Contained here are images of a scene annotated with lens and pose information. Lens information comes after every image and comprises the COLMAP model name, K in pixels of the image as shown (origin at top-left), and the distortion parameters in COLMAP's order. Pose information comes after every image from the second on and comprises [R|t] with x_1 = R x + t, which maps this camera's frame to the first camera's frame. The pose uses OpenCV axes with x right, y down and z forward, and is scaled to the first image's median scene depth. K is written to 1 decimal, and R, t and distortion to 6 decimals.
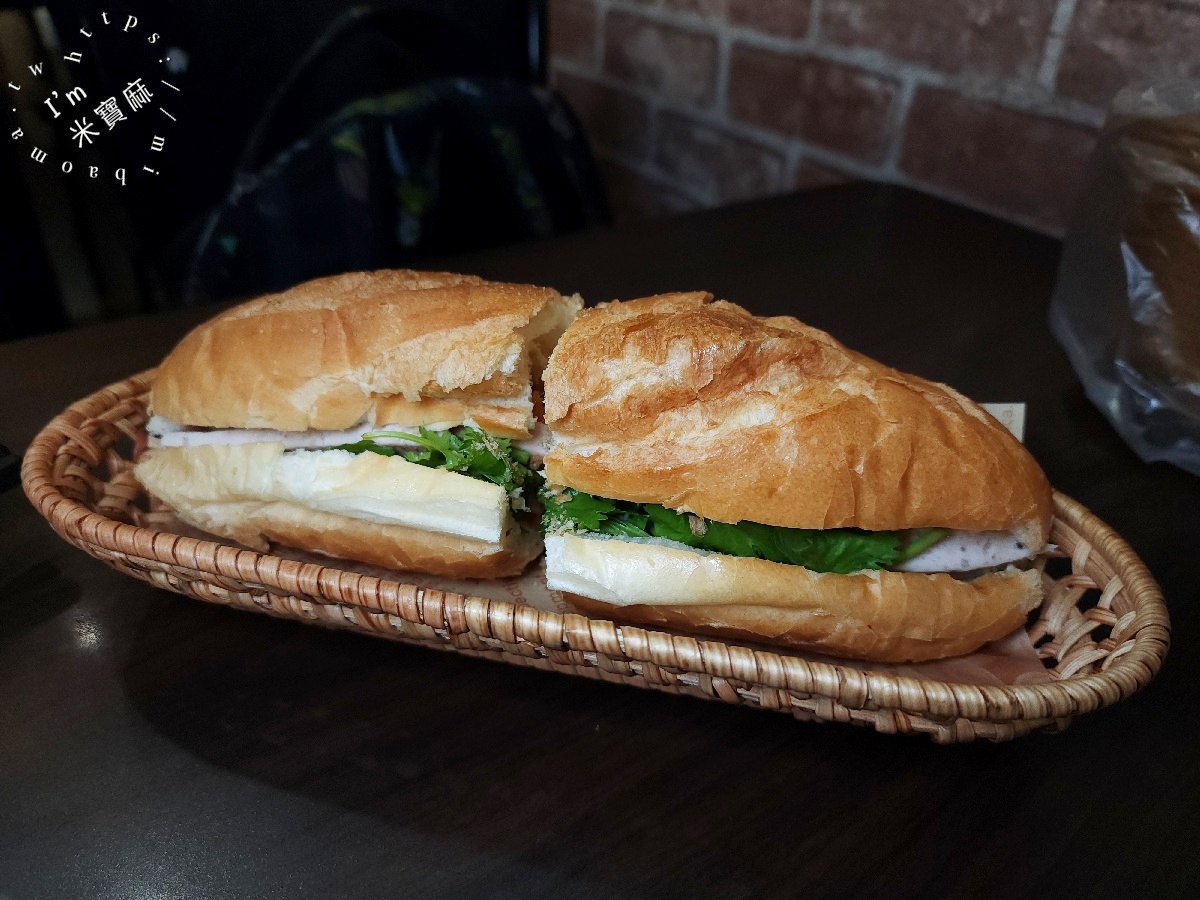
lens RADIAL K [[831.7, 0, 600.0], [0, 831.7, 450.0], [0, 0, 1]] dist [0.061828, -0.059145]
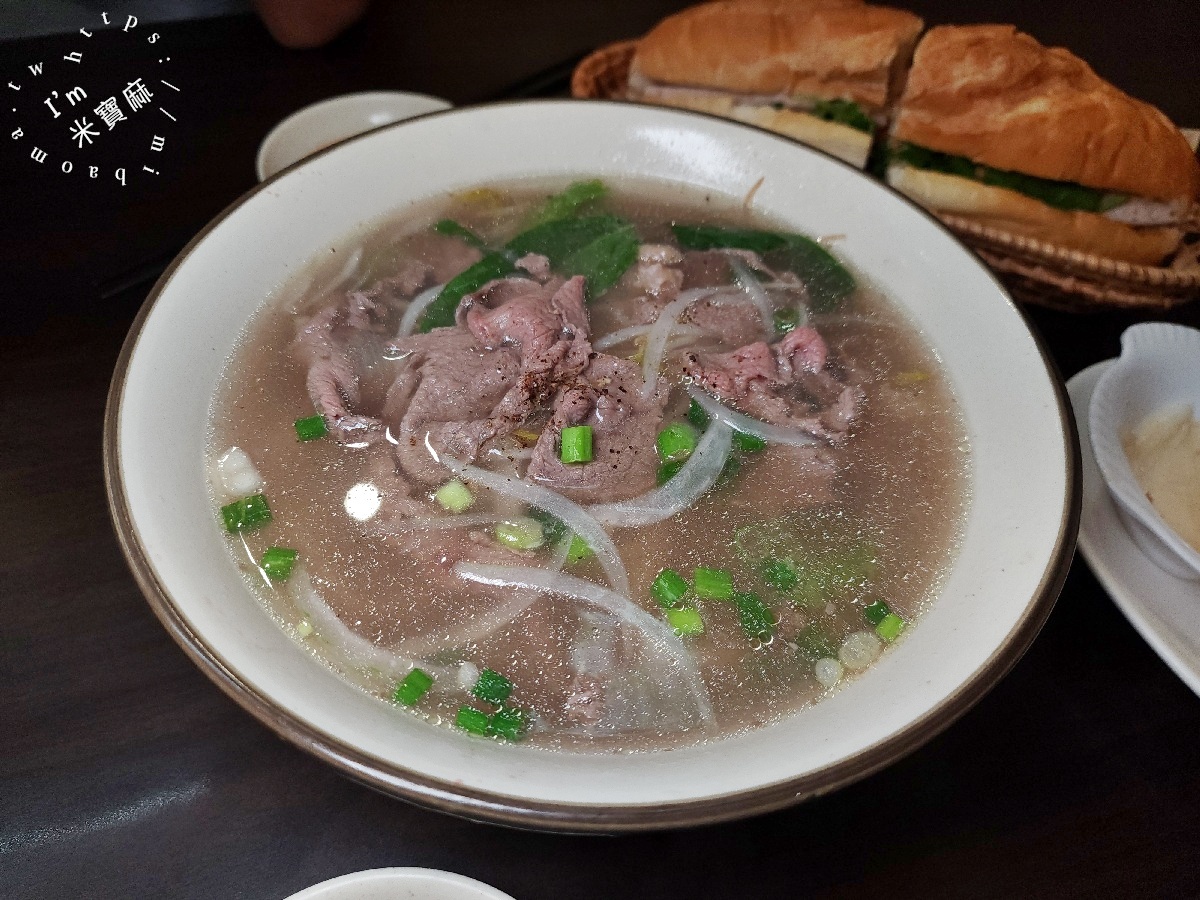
lens RADIAL K [[823.8, 0, 602.3], [0, 823.8, 422.1], [0, 0, 1]] dist [-0.004957, -0.005828]
pose [[0.980515, 0.157422, -0.117510, -0.379905], [-0.117641, 0.949606, 0.290532, 0.183867], [0.157325, -0.271047, 0.949622, -0.905594]]
